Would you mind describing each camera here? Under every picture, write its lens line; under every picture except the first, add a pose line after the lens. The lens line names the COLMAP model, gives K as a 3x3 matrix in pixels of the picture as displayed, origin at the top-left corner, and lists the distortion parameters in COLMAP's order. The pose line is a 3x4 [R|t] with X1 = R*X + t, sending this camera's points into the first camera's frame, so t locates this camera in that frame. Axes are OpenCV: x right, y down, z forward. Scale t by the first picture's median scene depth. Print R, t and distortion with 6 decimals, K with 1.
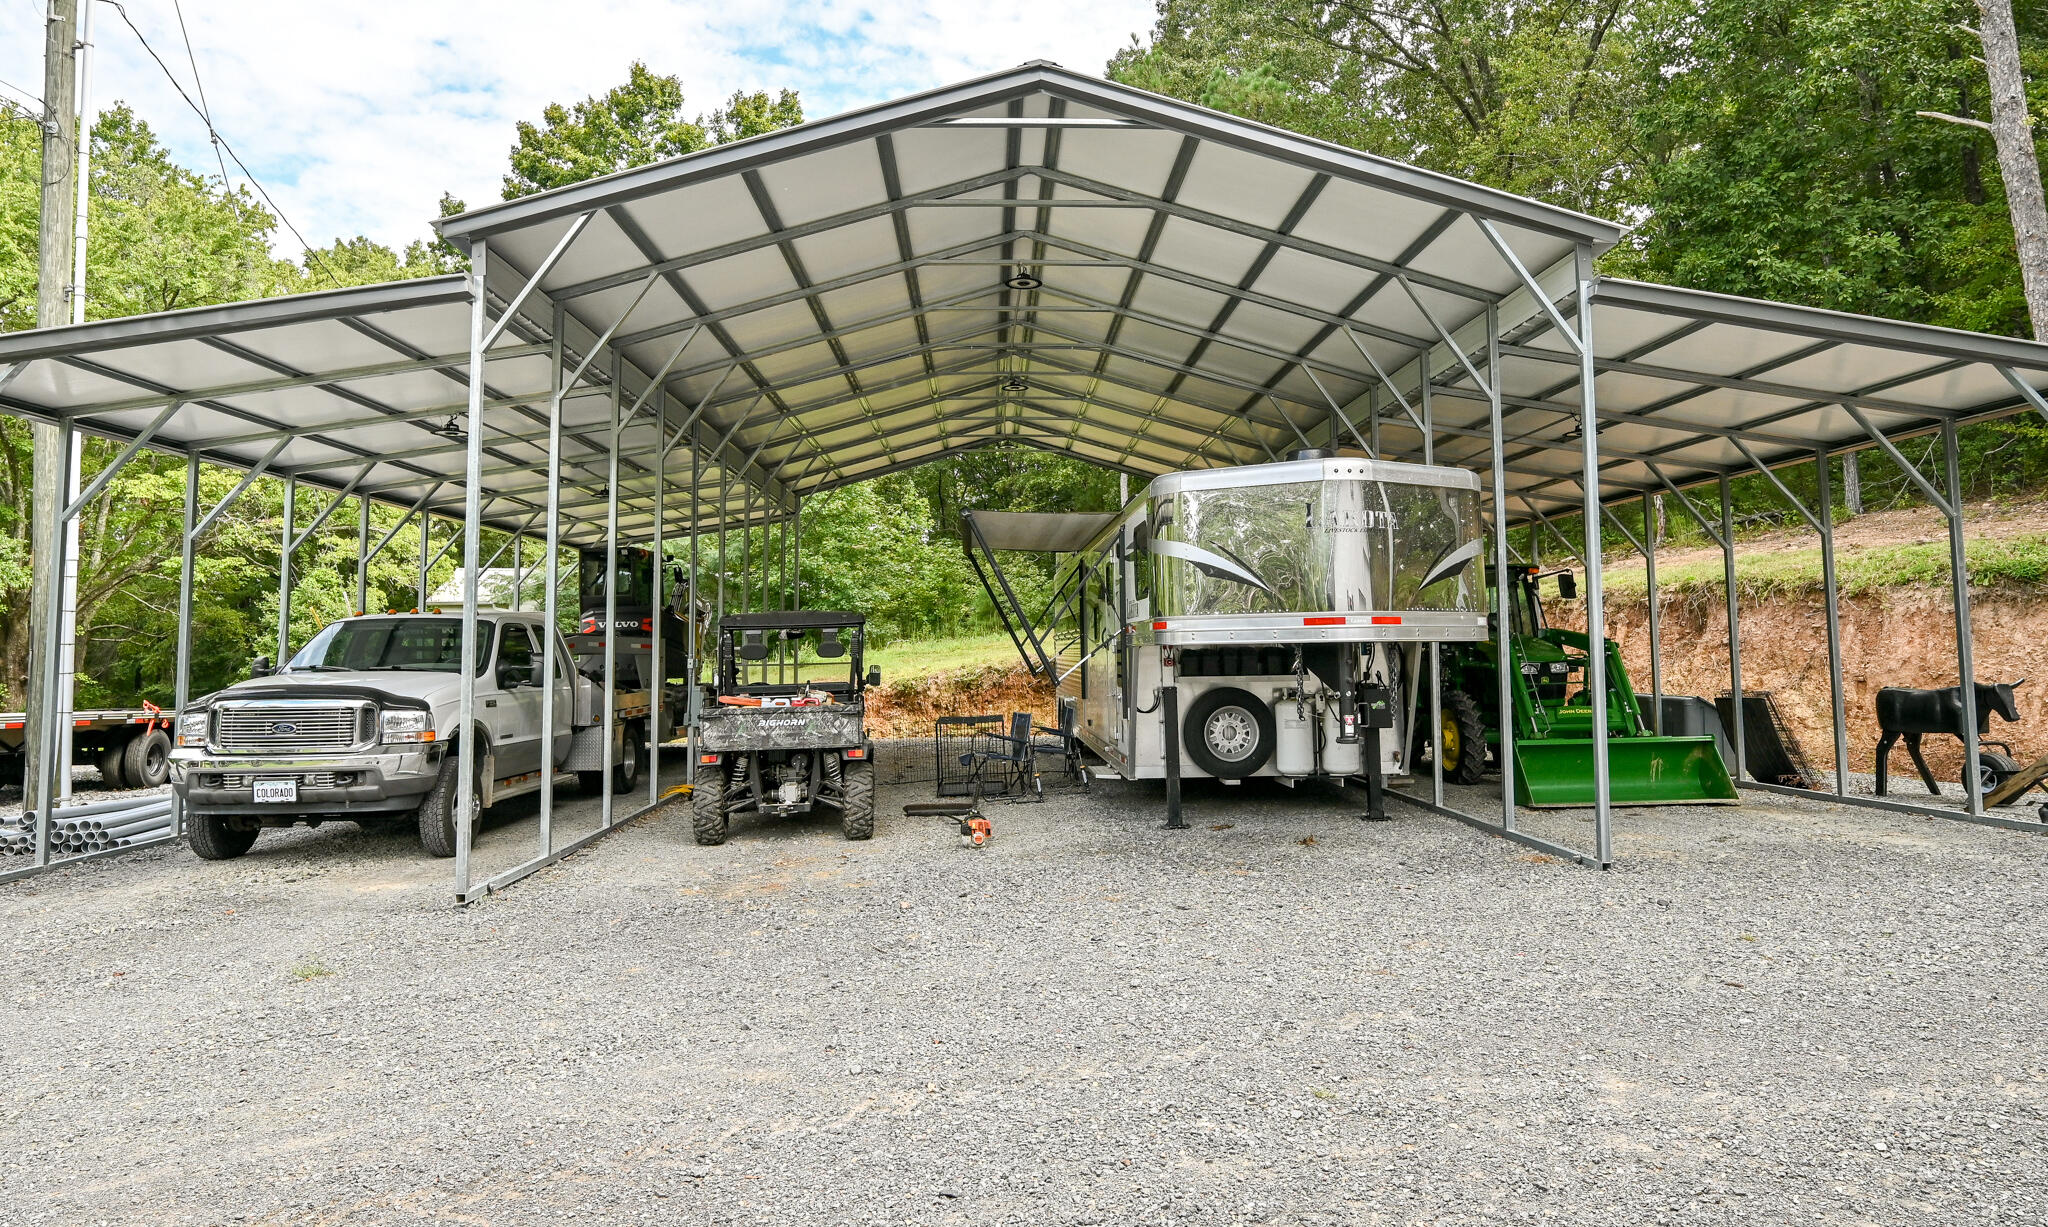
lens RADIAL K [[1264.2, 0, 1026.2], [0, 1264.2, 560.1], [0, 0, 1]] dist [0.002012, -0.000217]
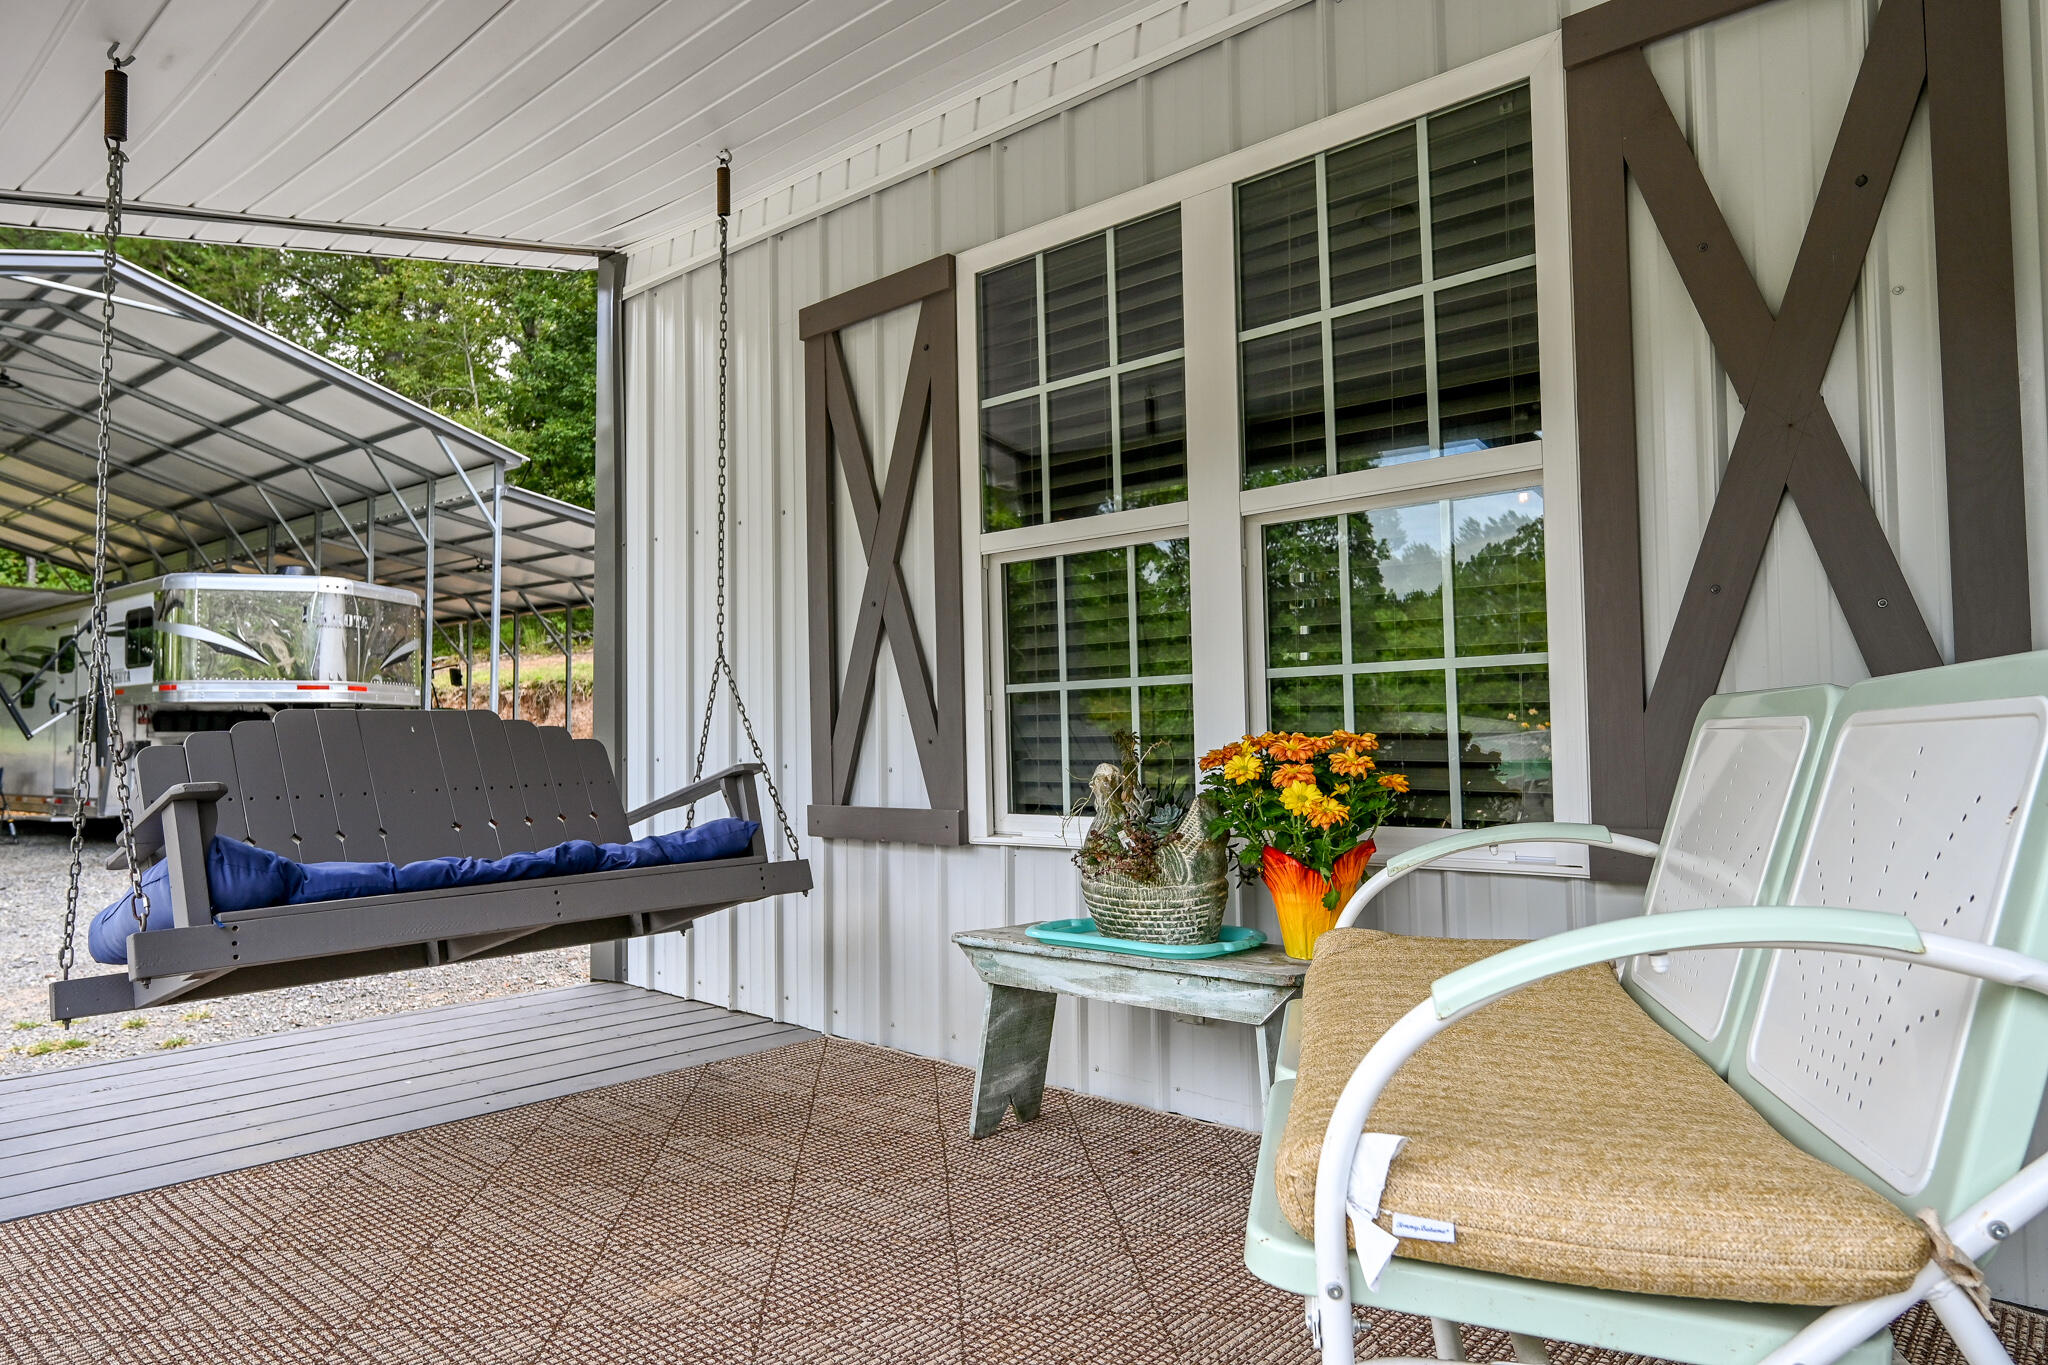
lens RADIAL K [[1266.6, 0, 1024.0], [0, 1266.6, 682.5], [0, 0, 1]] dist [-0.001737, 0.001925]
pose [[0.654059, 0.042820, 0.755230, -0.242828], [-0.054020, 0.998492, -0.009829, 0.008964], [-0.754512, -0.034368, 0.655386, -0.424759]]
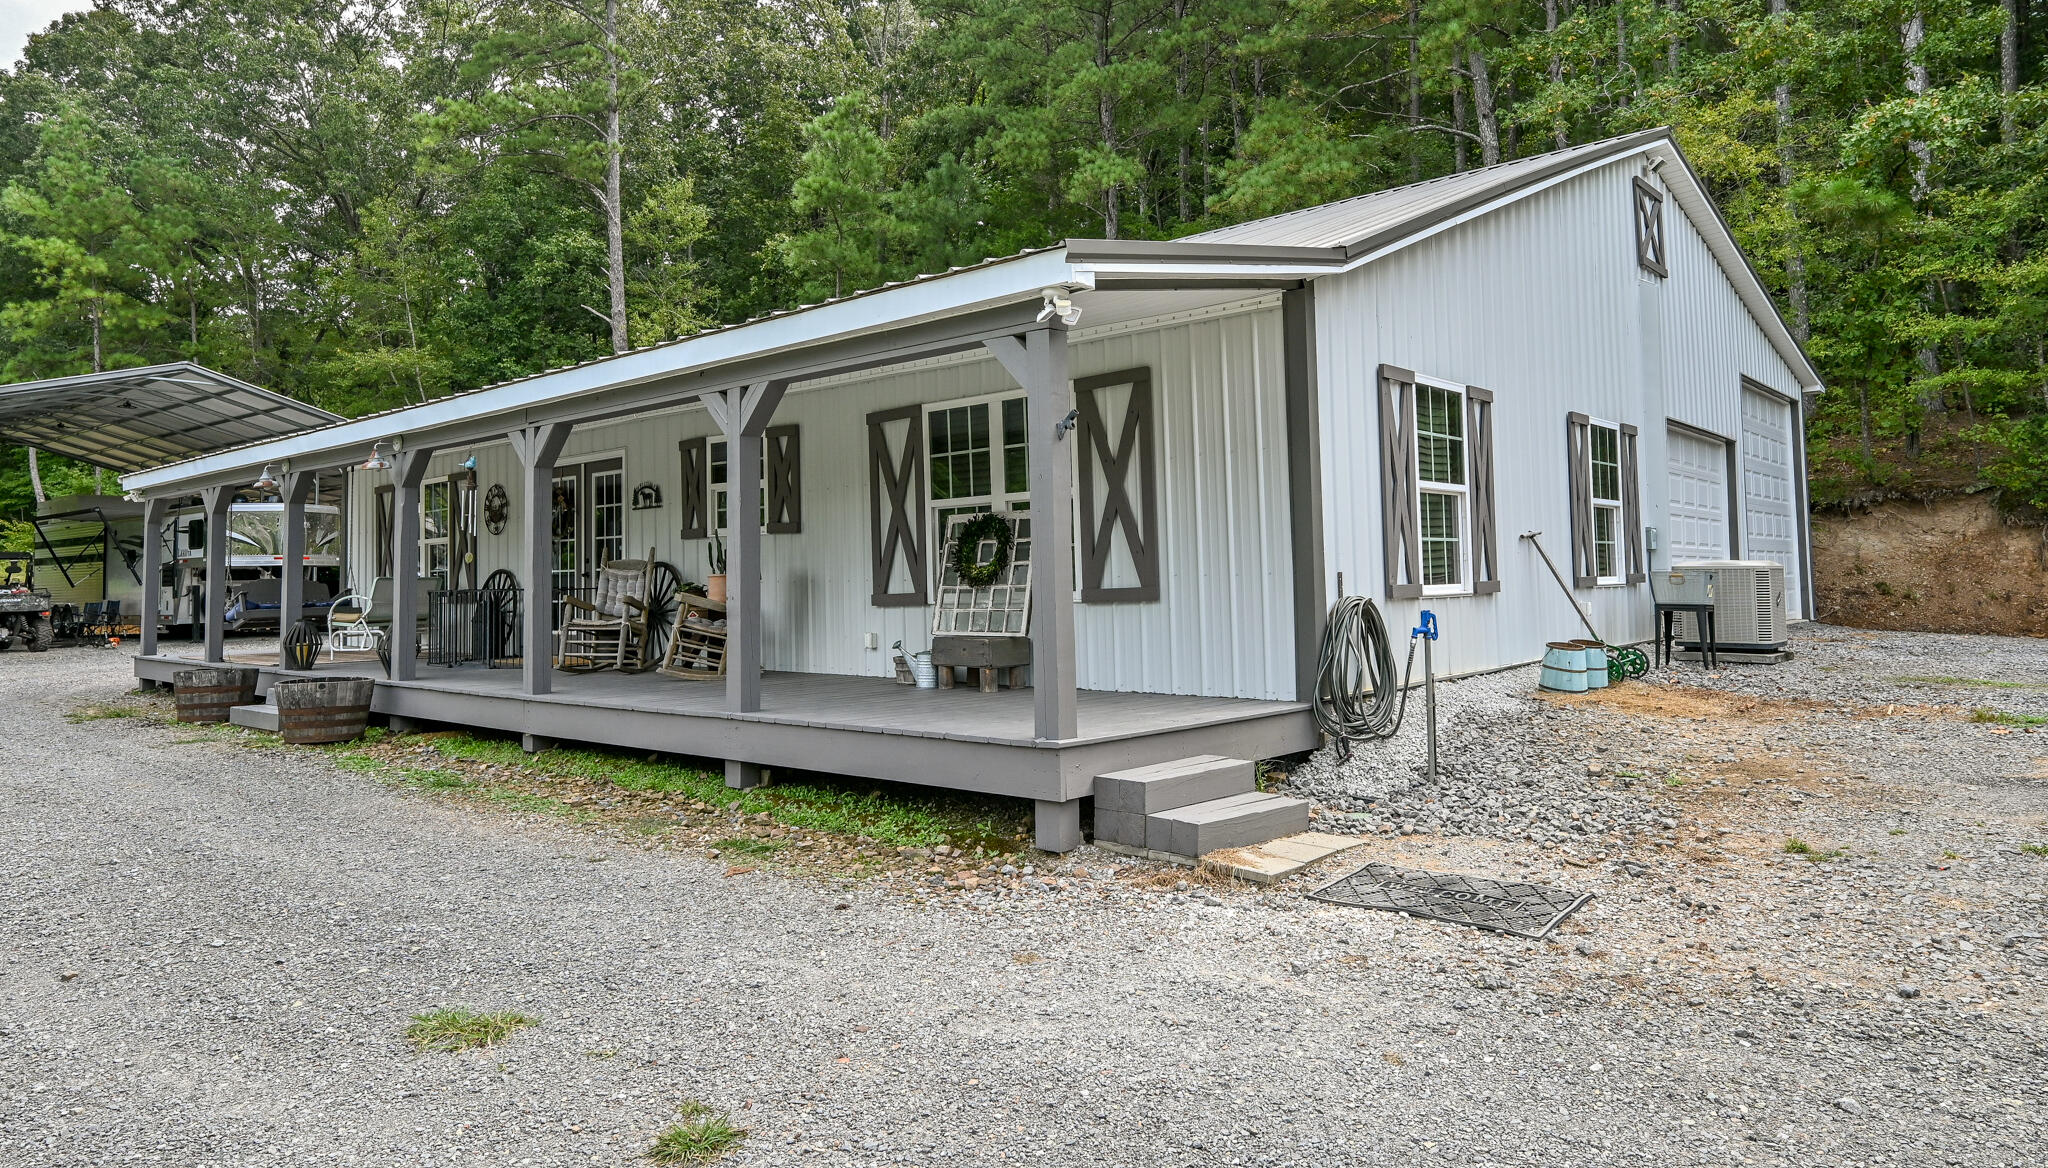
lens RADIAL K [[1268.8, 0, 1025.5], [0, 1268.8, 512.6], [0, 0, 1]] dist [-0.000453, -0.002247]
pose [[0.659523, 0.040709, 0.750581, -0.762528], [-0.043837, 0.998916, -0.015659, -0.091717], [-0.750405, -0.022576, 0.660593, -2.084187]]
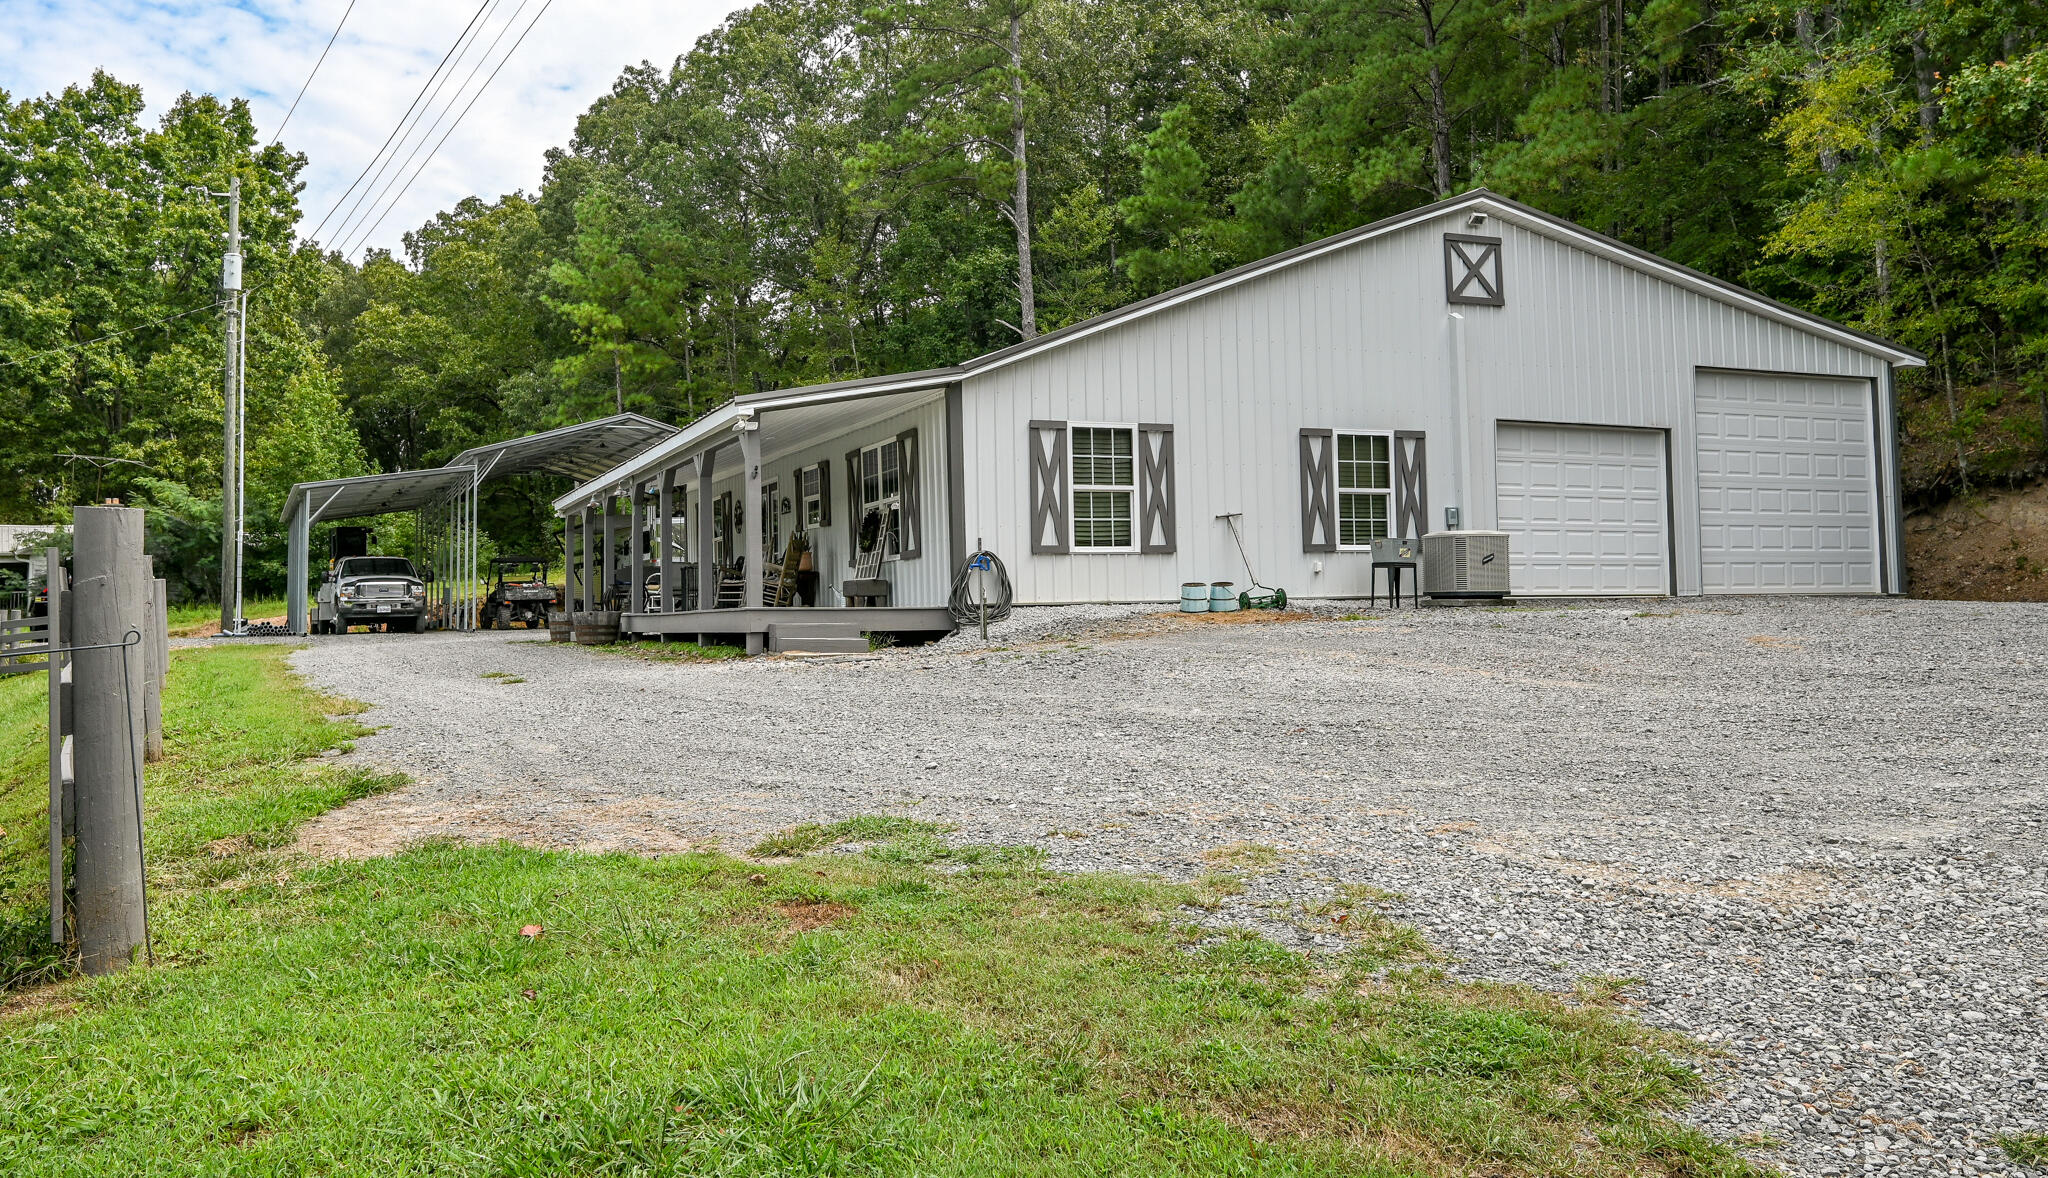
lens RADIAL K [[1593.8, 0, 1022.4], [0, 1593.8, 561.9], [0, 0, 1]] dist [-0.008125, -0.004492]
pose [[0.914711, 0.007559, 0.404037, -0.735522], [-0.020608, 0.999397, 0.027957, -0.101584], [-0.403582, -0.033899, 0.914315, -3.531364]]
